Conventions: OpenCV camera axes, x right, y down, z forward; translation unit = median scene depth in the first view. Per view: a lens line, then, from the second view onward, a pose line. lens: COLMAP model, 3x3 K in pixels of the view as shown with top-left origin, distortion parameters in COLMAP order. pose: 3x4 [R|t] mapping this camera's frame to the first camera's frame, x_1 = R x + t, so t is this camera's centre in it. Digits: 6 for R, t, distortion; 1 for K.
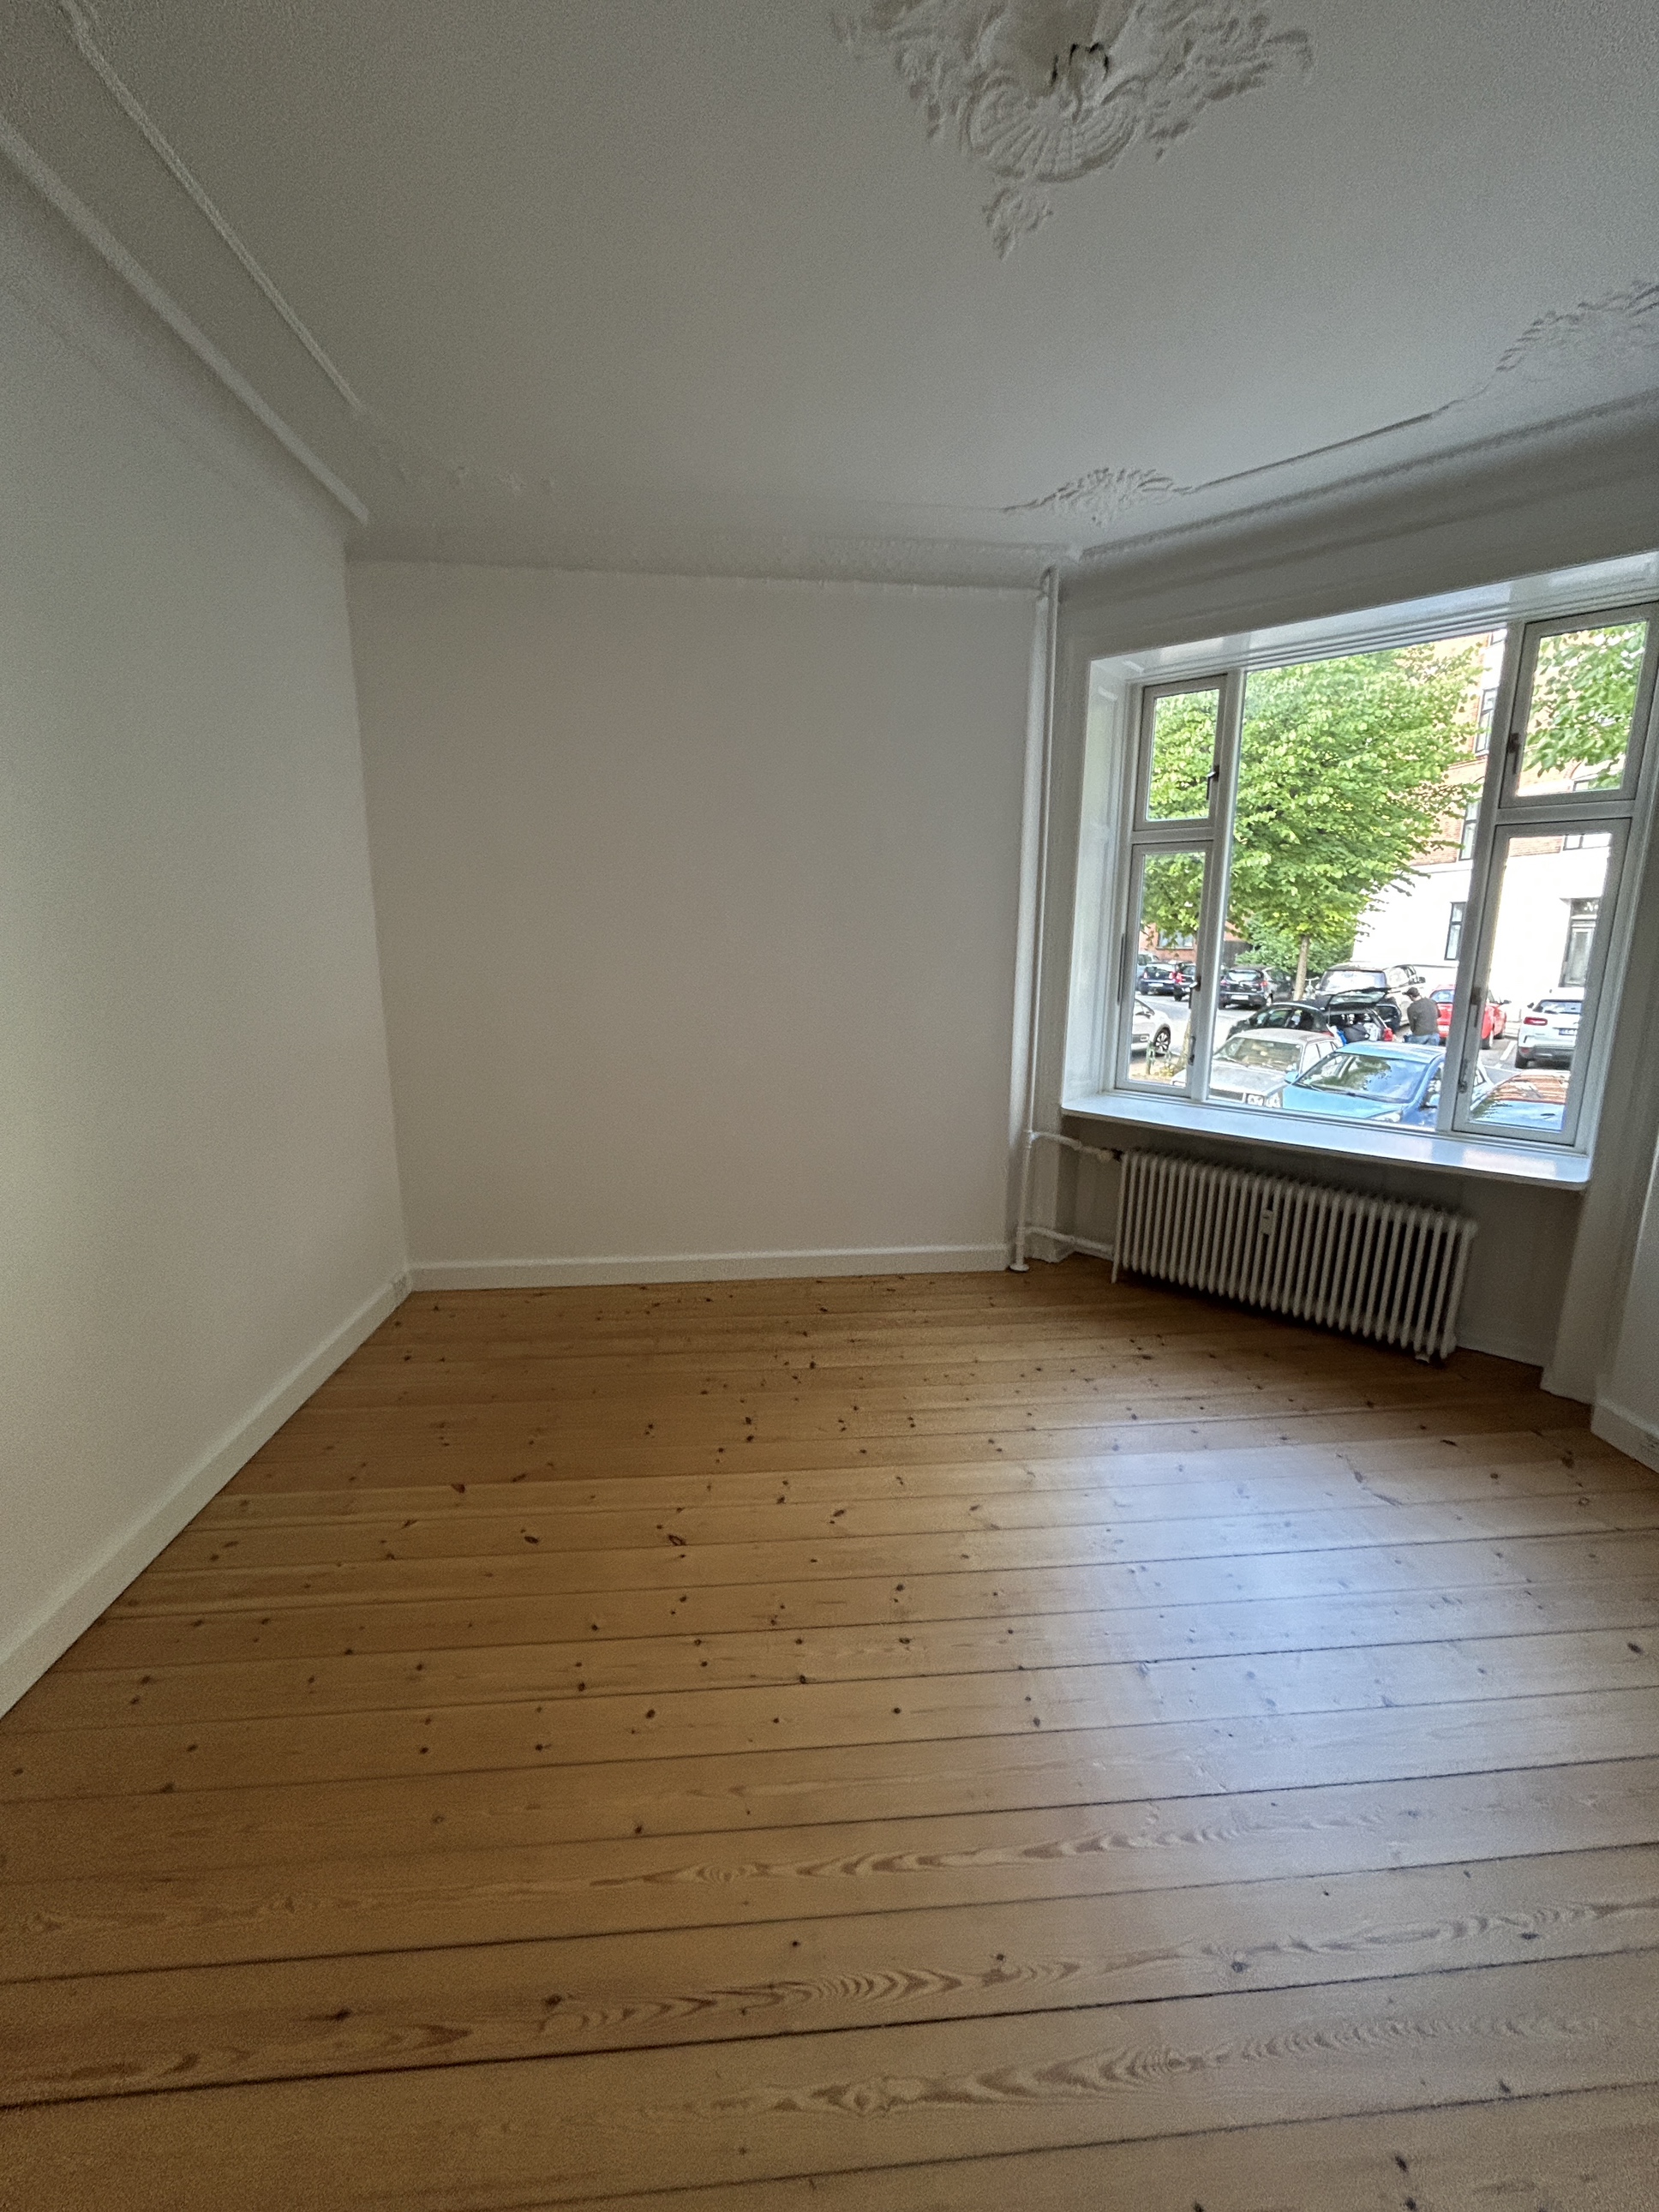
lens RADIAL K [[897.0, 0, 831.2], [0, 897.0, 1114.9], [0, 0, 1]] dist [0.000977, 0.000214]
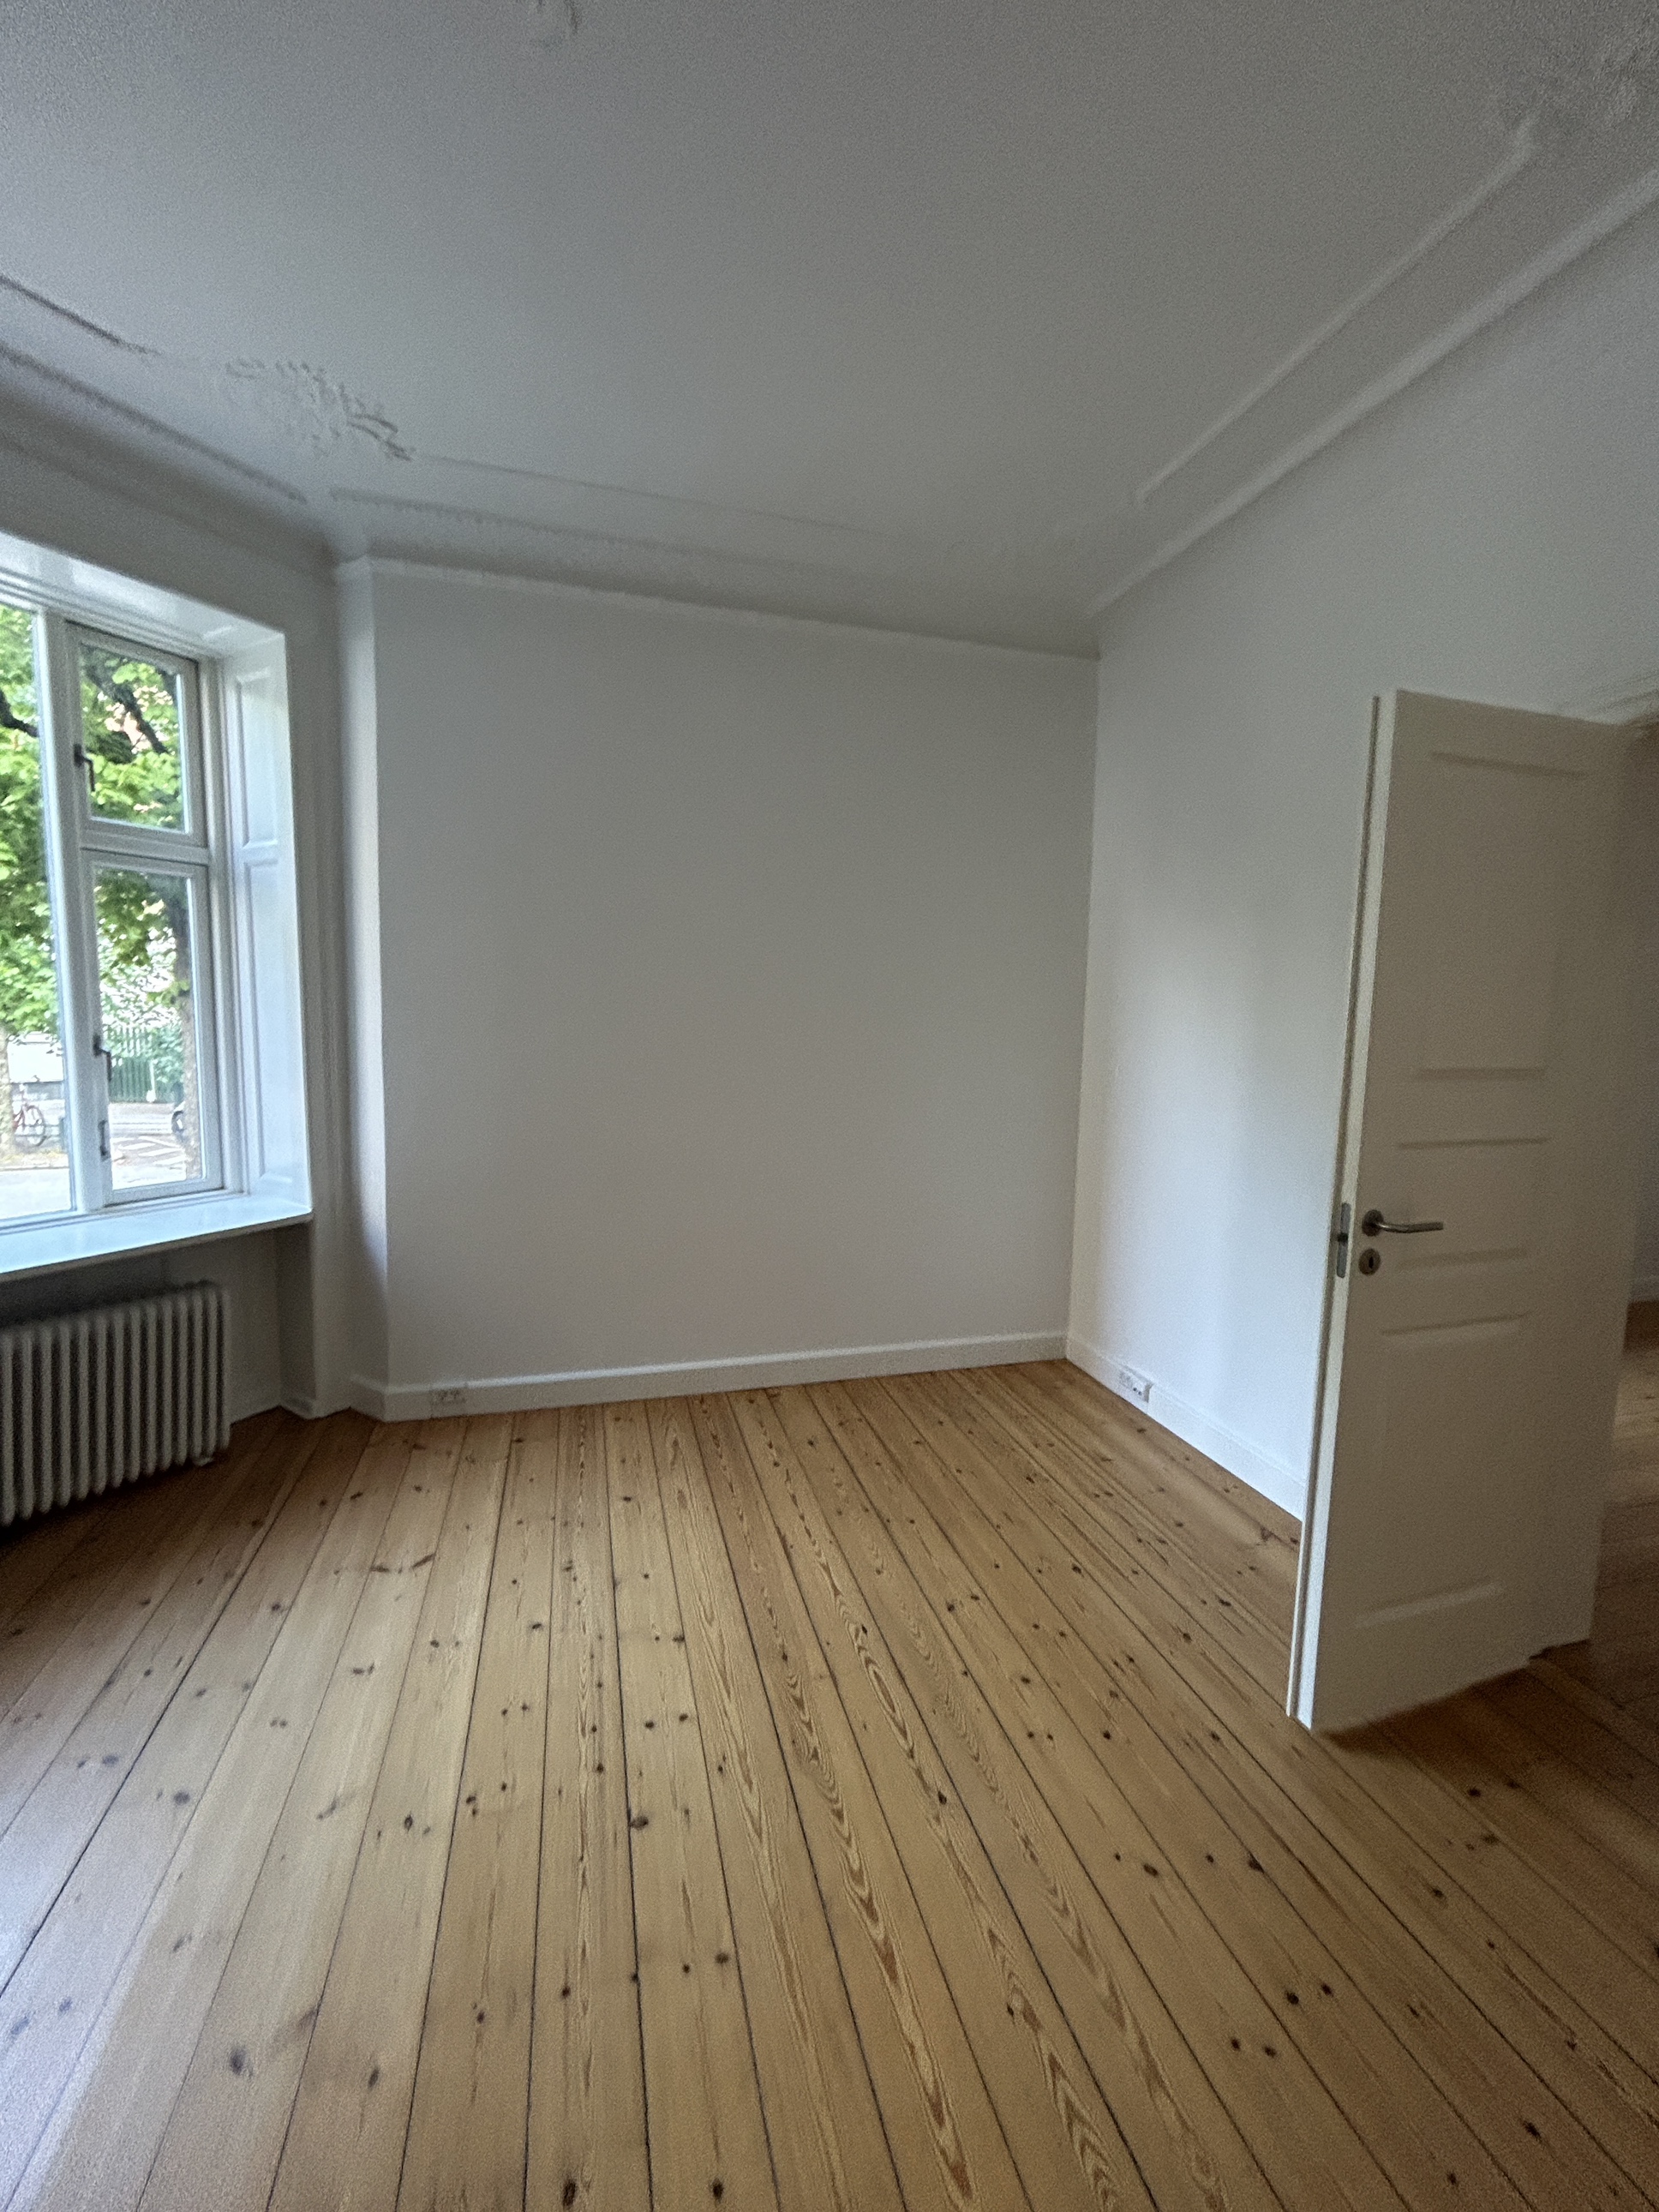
lens RADIAL K [[897.0, 0, 837.9], [0, 897.0, 1111.6], [0, 0, 1]] dist [0.000977, 0.000214]
pose [[-0.193437, -0.123406, 0.973321, -0.340762], [0.182105, 0.970303, 0.159215, -0.109511], [-0.964064, 0.208045, -0.165220, 0.646226]]
